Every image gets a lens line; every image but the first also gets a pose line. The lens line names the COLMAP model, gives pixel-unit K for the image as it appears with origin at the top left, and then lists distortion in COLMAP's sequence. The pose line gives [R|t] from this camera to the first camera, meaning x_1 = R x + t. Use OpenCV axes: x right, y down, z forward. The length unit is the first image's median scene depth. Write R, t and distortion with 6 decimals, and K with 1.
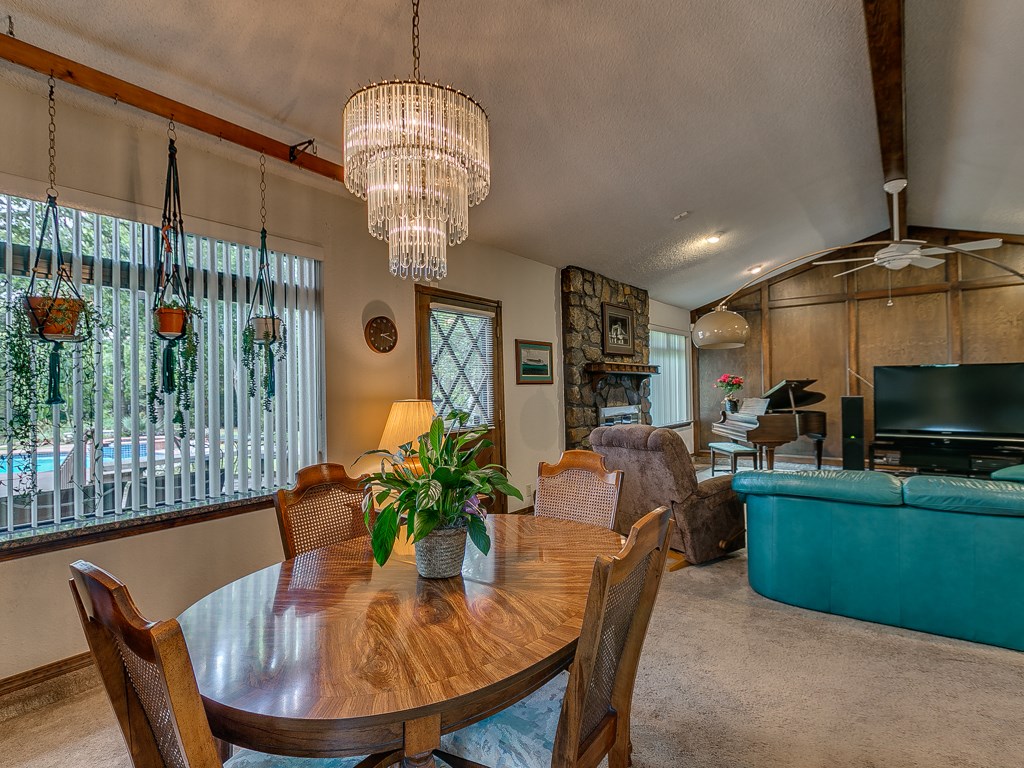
lens RADIAL K [[523.8, 0, 514.2], [0, 523.8, 385.8], [0, 0, 1]] dist [-0.021730, 0.008308]
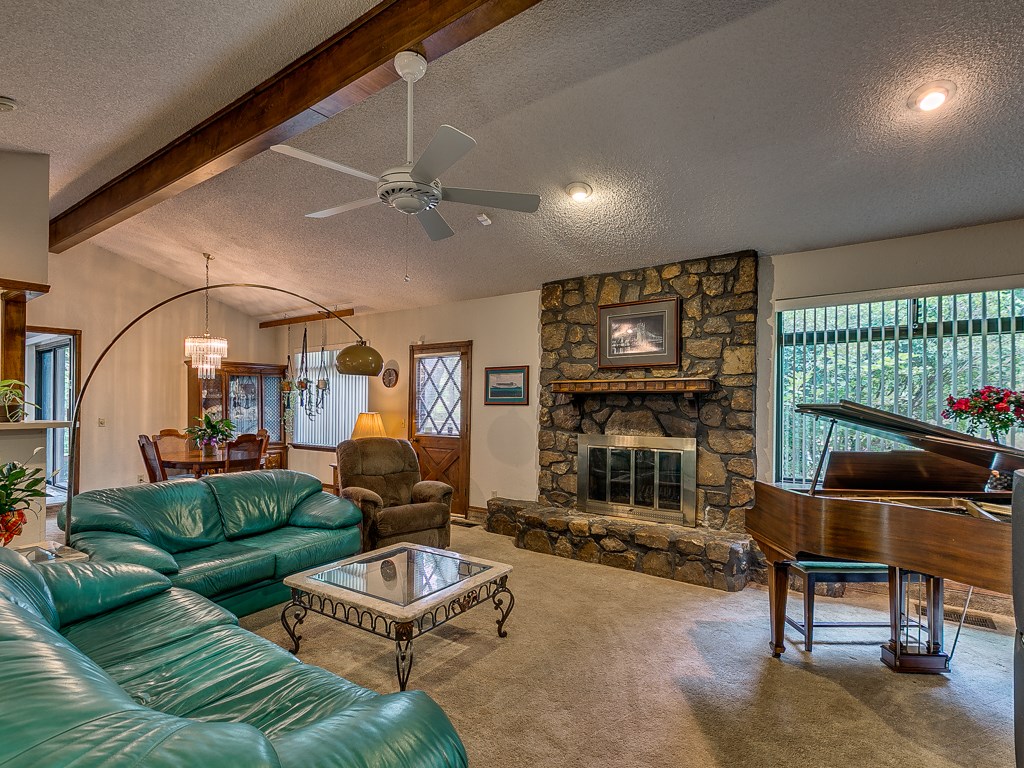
lens RADIAL K [[555.4, 0, 509.8], [0, 555.4, 391.3], [0, 0, 1]] dist [0.000031, 0.000316]
pose [[-0.000378, -0.004421, -0.999990, 1.260900], [0.003772, 0.999983, -0.004422, -0.027949], [0.999993, -0.003774, -0.000362, 1.032449]]
